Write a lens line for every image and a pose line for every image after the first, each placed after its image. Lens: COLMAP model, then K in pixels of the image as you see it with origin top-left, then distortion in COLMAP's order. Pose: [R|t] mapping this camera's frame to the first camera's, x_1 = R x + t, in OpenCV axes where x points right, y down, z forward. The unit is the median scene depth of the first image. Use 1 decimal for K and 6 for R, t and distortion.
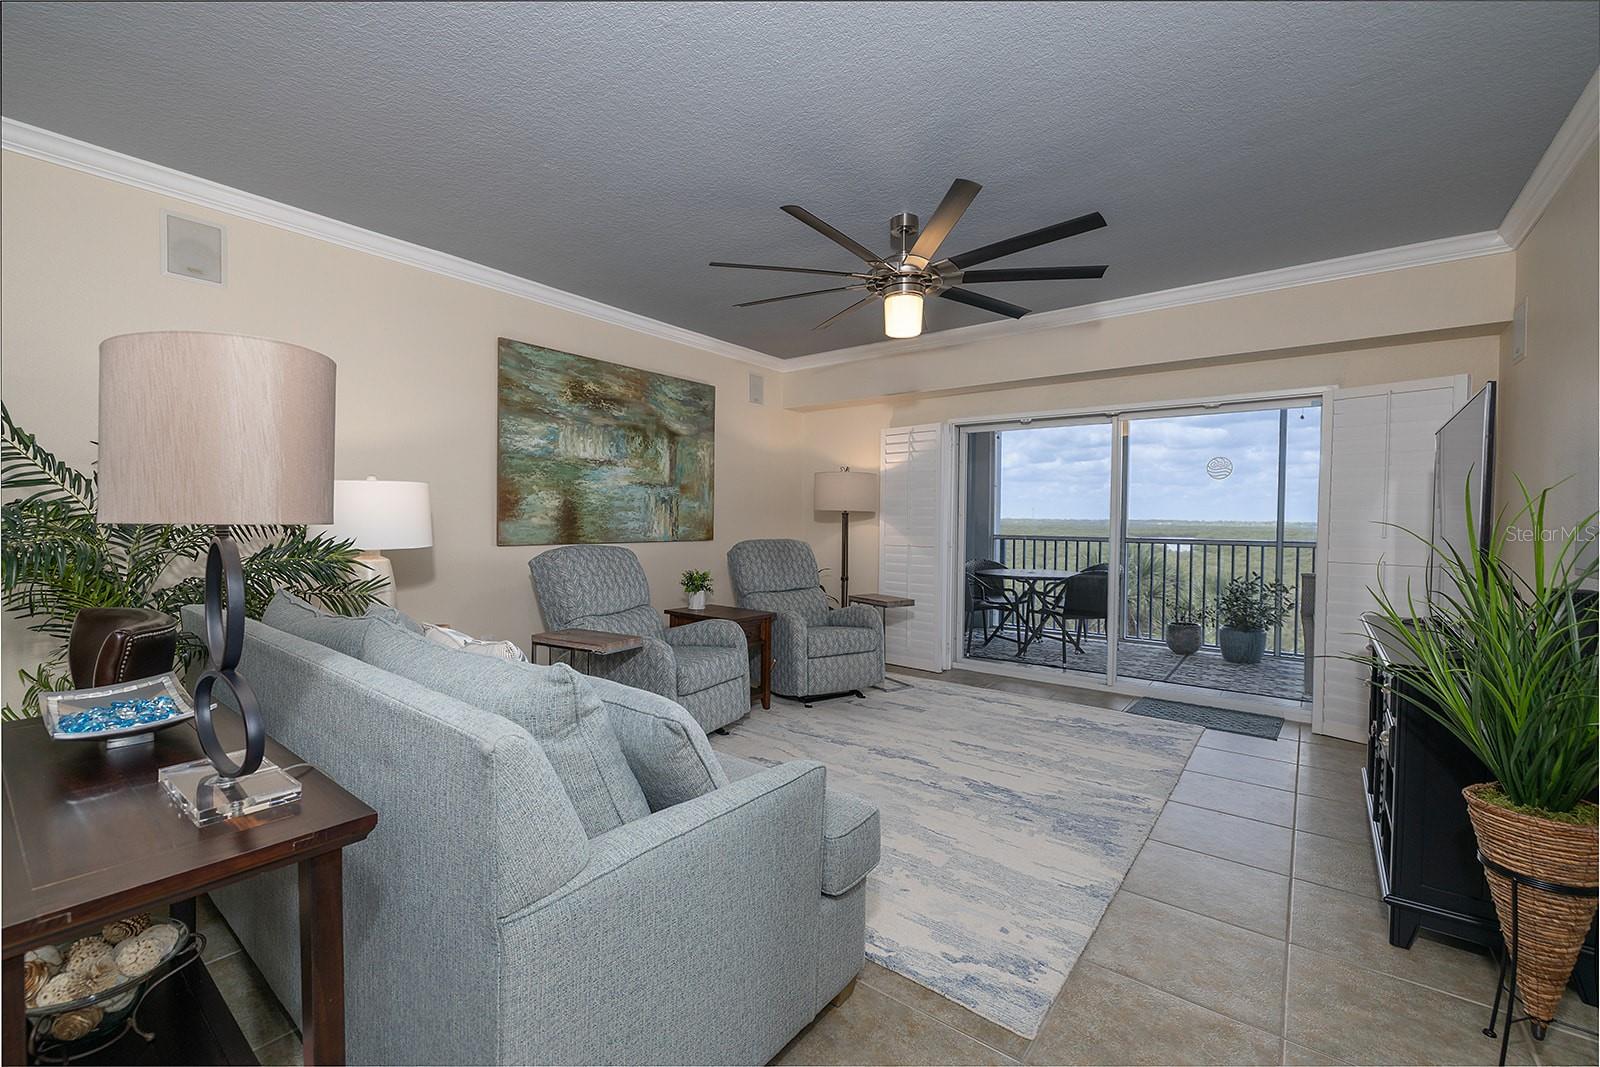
lens RADIAL K [[680.9, 0, 778.9], [0, 680.9, 540.4], [0, 0, 1]] dist [0.002535, 0.000402]
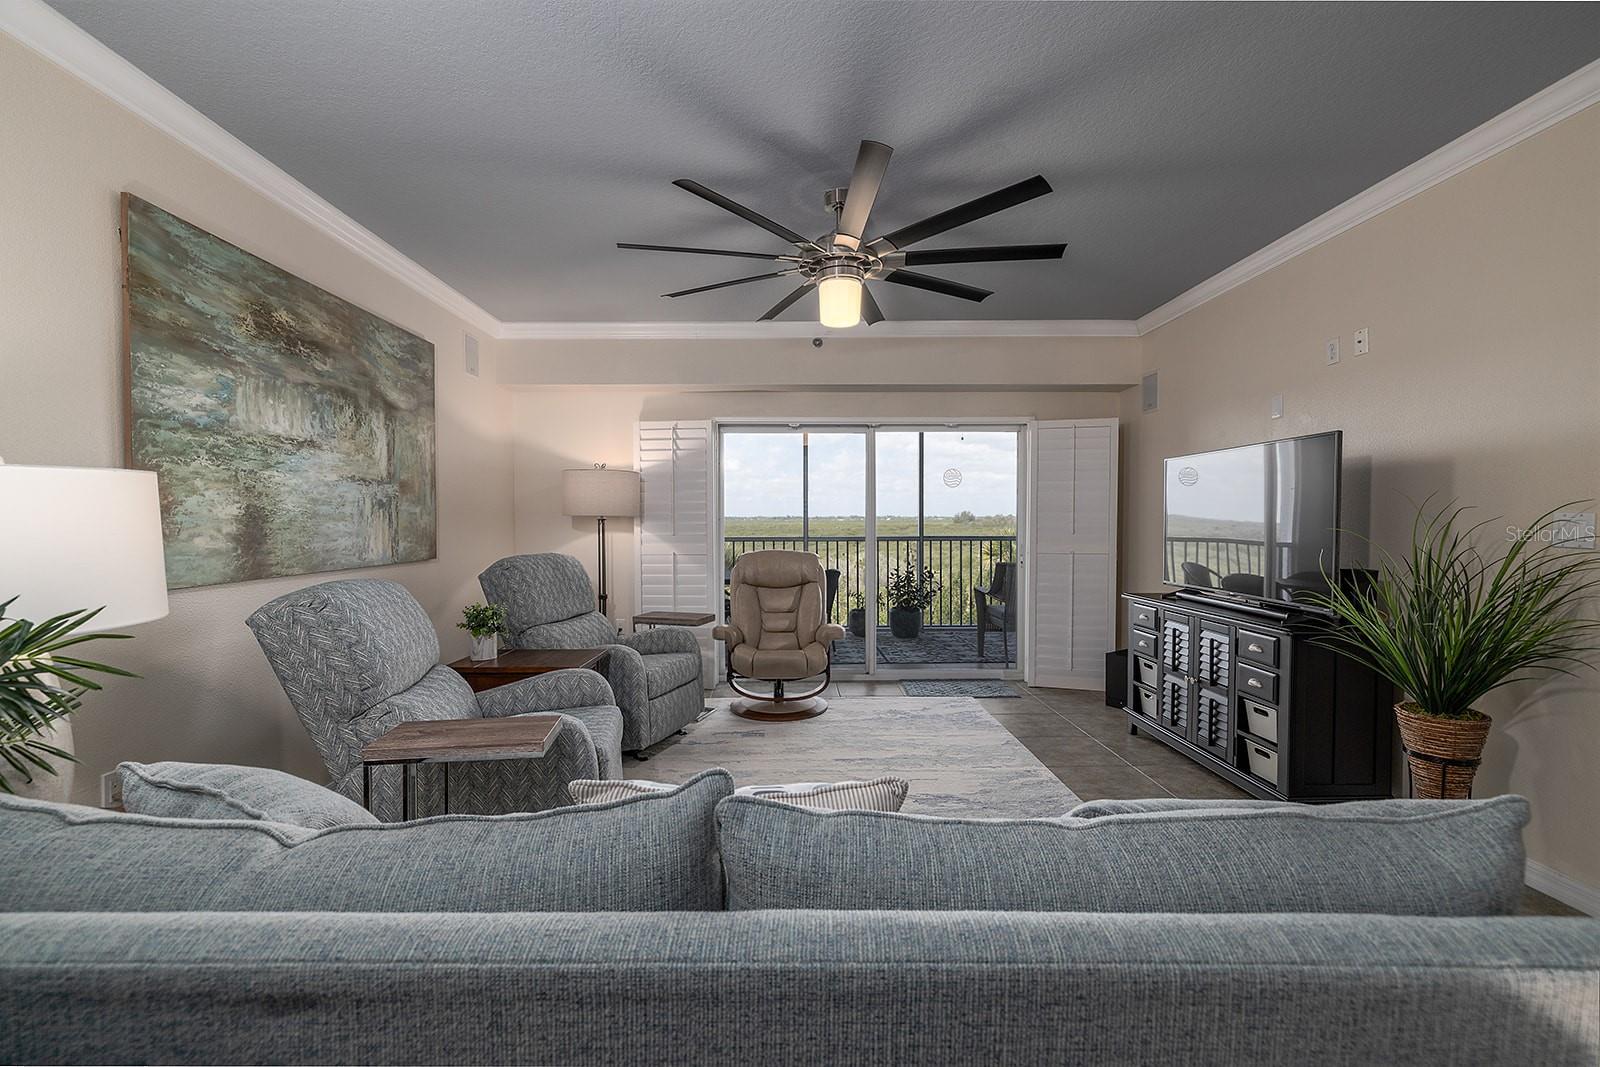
lens RADIAL K [[680.9, 0, 809.5], [0, 680.9, 534.5], [0, 0, 1]] dist [0.002535, 0.000402]
pose [[0.767245, -0.027711, 0.640755, -0.298425], [0.031178, 0.999496, 0.005894, -0.021153], [-0.640595, 0.015455, 0.767723, 0.230959]]
